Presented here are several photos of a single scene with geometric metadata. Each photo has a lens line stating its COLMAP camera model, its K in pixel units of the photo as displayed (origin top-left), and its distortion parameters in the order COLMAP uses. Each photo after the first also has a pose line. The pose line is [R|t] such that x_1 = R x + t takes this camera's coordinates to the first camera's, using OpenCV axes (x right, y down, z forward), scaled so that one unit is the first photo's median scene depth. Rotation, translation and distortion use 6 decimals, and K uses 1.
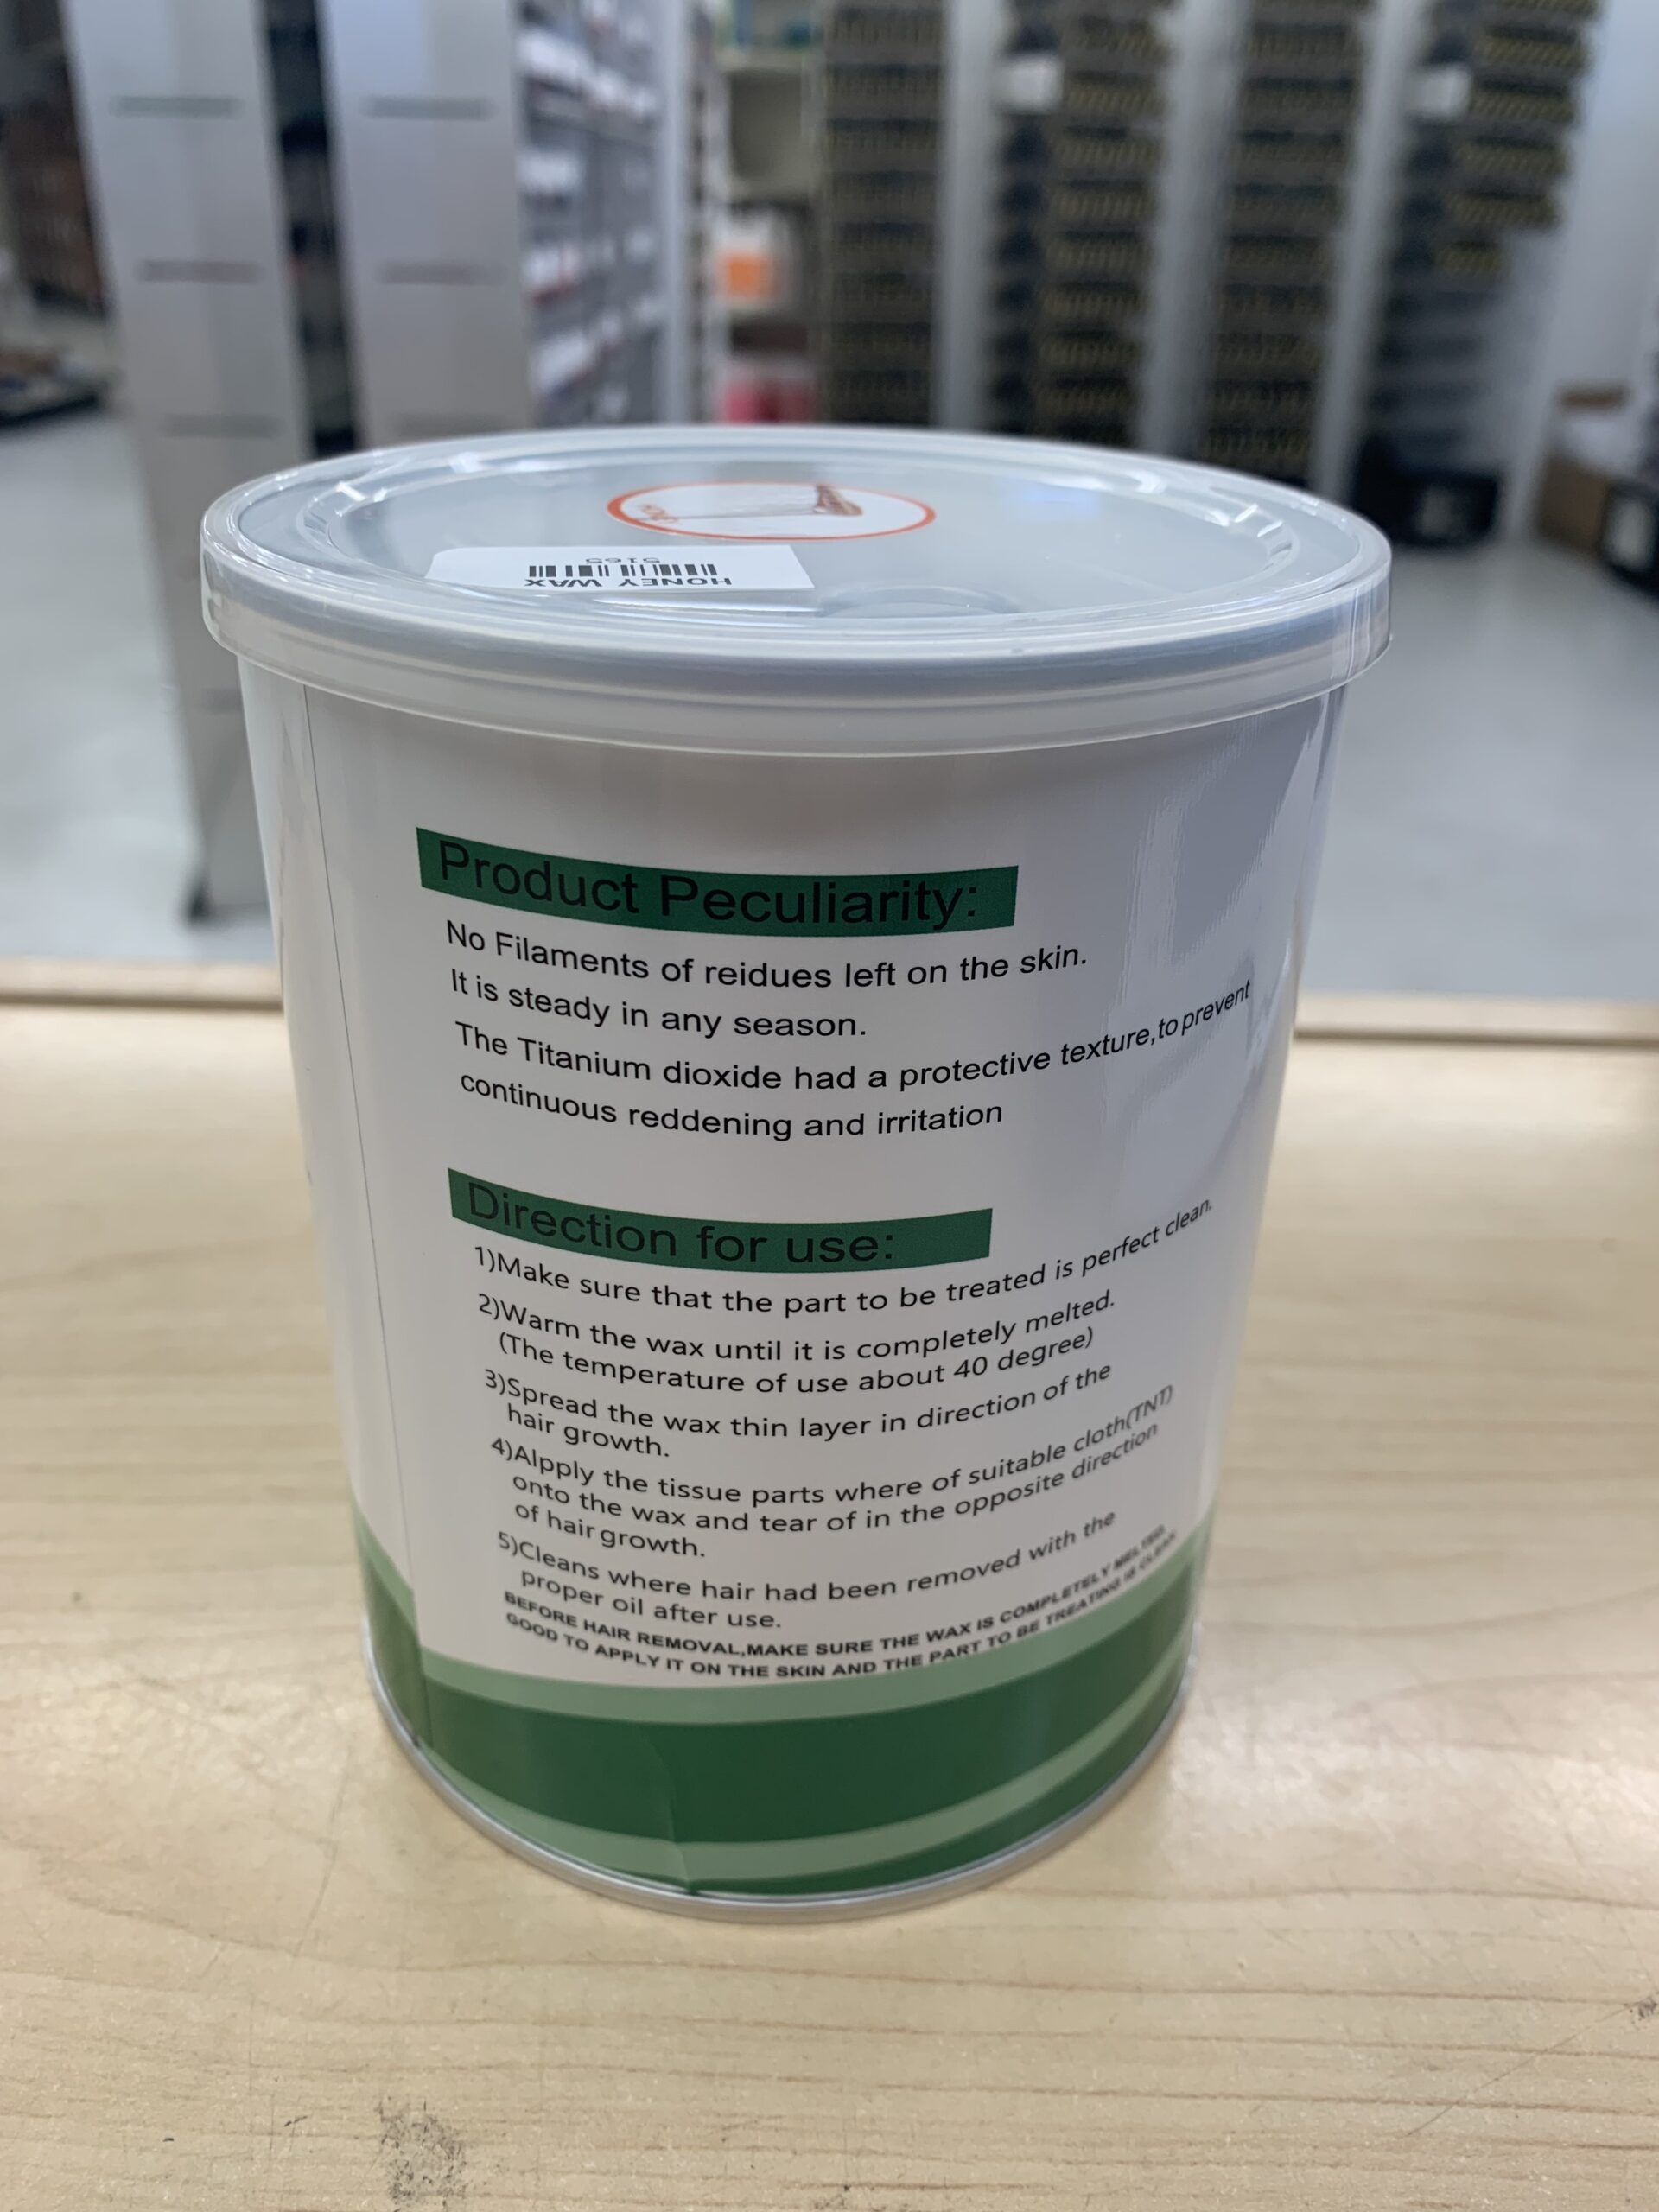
lens RADIAL K [[1779.2, 0, 814.3], [0, 1779.2, 1109.4], [0, 0, 1]] dist [-0.013515, 0.006237]
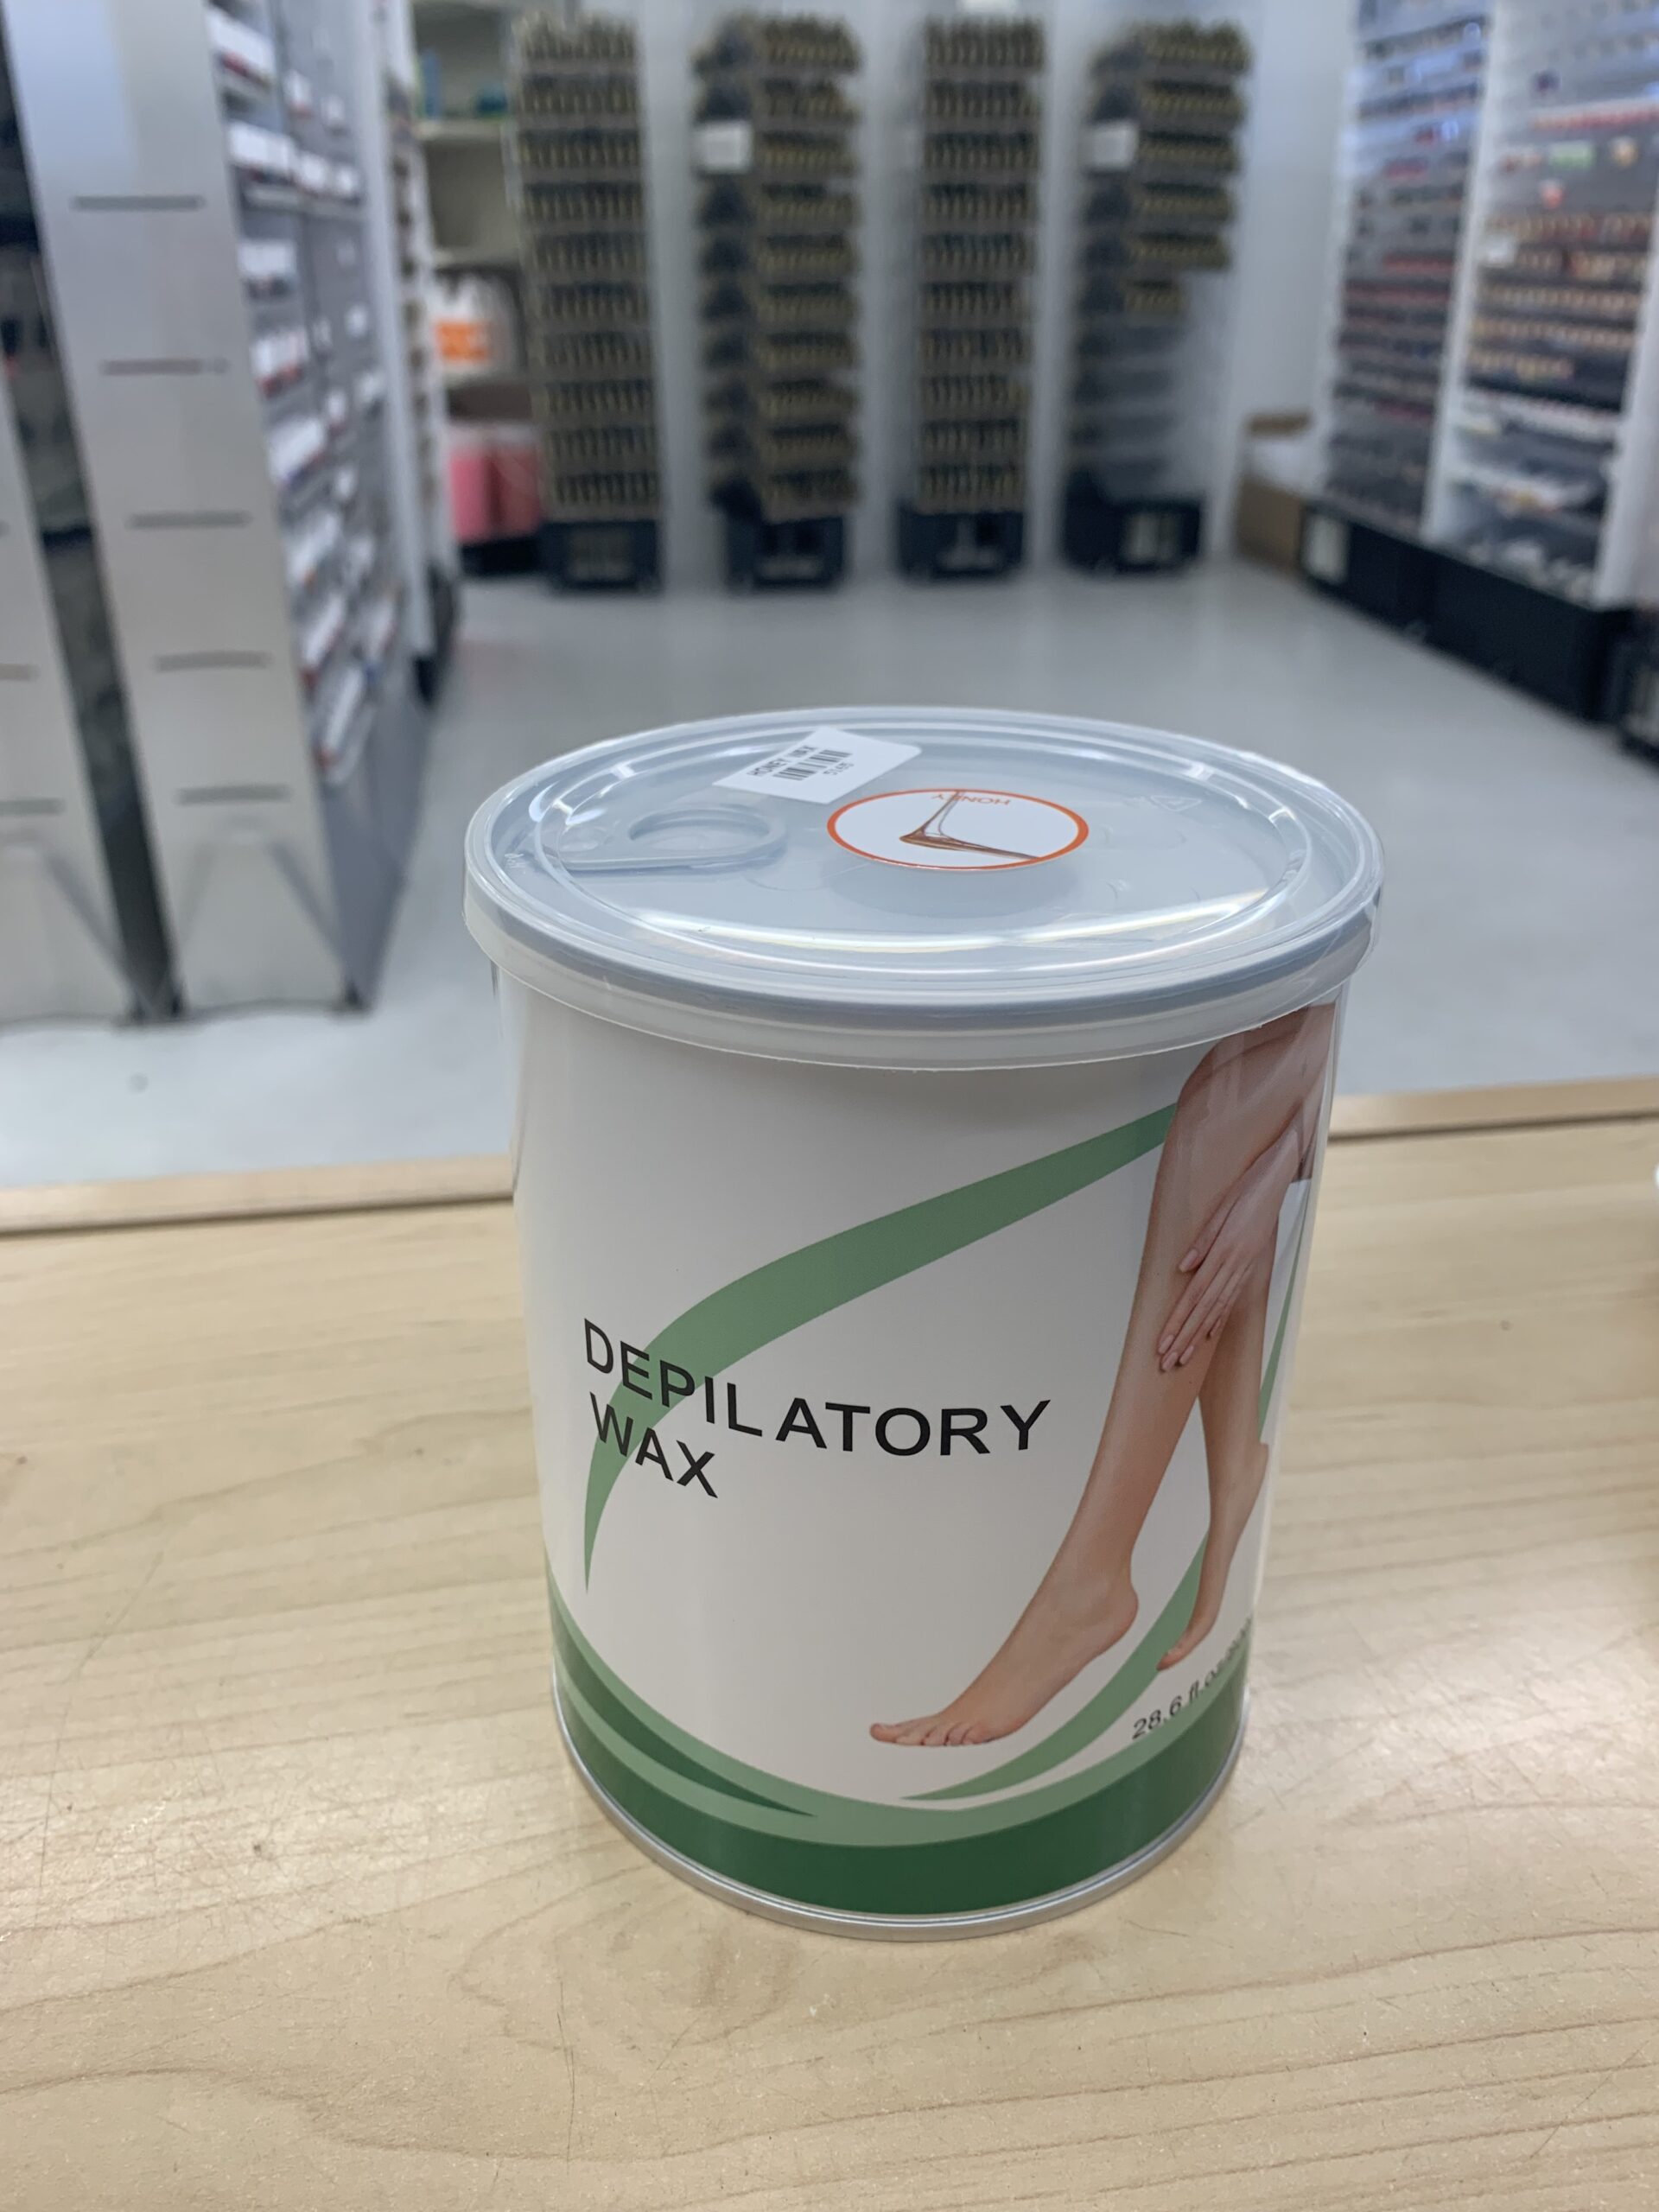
lens RADIAL K [[1768.7, 0, 815.4], [0, 1768.7, 1105.1], [0, 0, 1]] dist [-0.006769, 0.000959]
pose [[0.987754, -0.093241, 0.125092, -0.207471], [0.096209, 0.995200, -0.017886, -0.147023], [-0.122824, 0.029702, 0.991984, -0.143037]]
